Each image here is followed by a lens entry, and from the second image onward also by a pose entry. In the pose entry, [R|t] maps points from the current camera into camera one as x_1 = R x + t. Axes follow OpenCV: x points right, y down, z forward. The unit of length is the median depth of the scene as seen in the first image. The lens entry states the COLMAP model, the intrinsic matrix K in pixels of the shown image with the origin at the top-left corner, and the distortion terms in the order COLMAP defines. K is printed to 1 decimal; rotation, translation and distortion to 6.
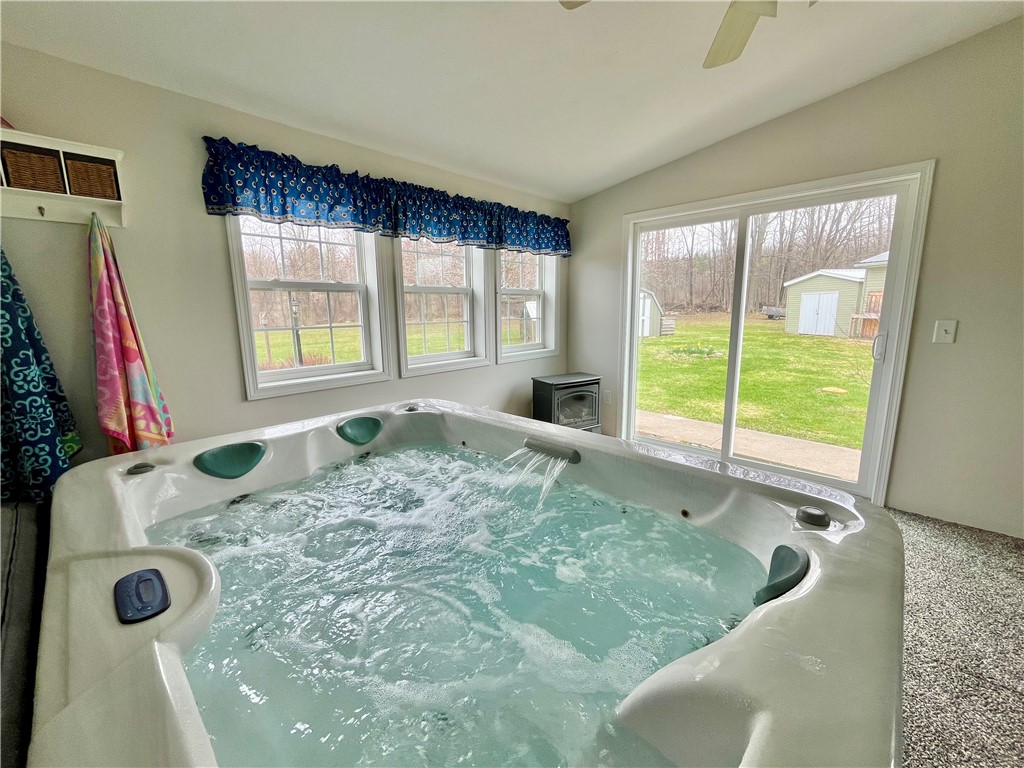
lens RADIAL K [[415.9, 0, 513.1], [0, 415.9, 382.6], [0, 0, 1]] dist [-0.003193, 0.000325]
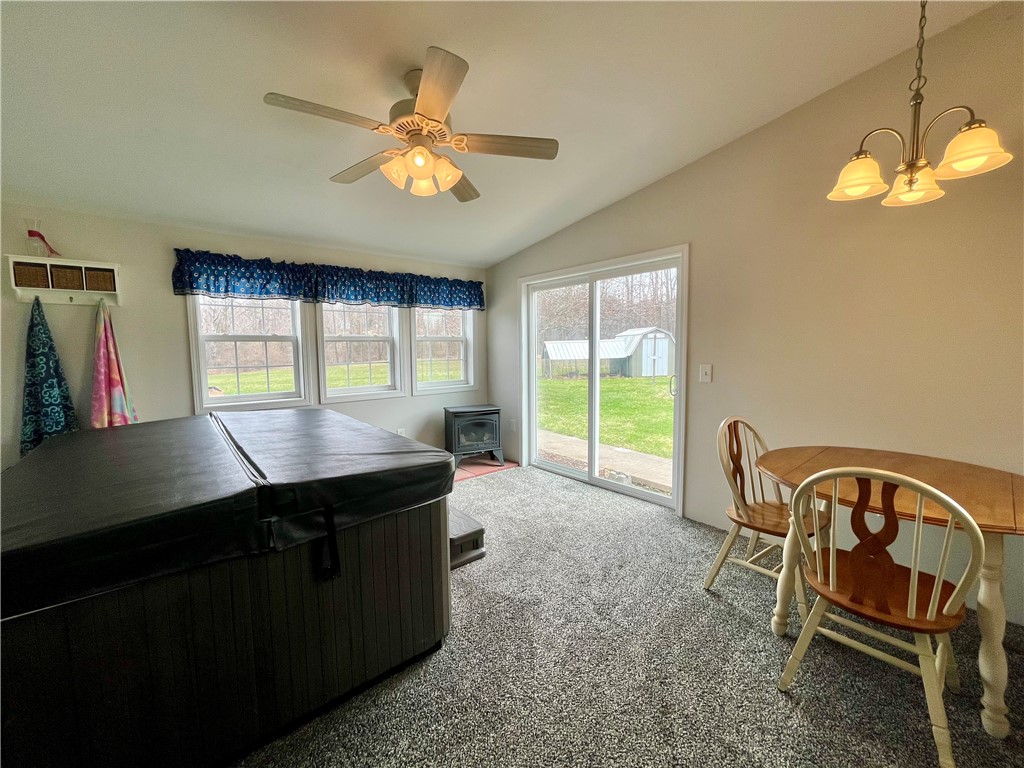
lens RADIAL K [[415.9, 0, 512.1], [0, 415.9, 381.9], [0, 0, 1]] dist [-0.003193, 0.000325]
pose [[0.993573, 0.011557, -0.112602, 0.629974], [-0.021856, 0.995642, -0.090658, 0.032961], [0.111064, 0.092536, 0.989496, -0.338316]]
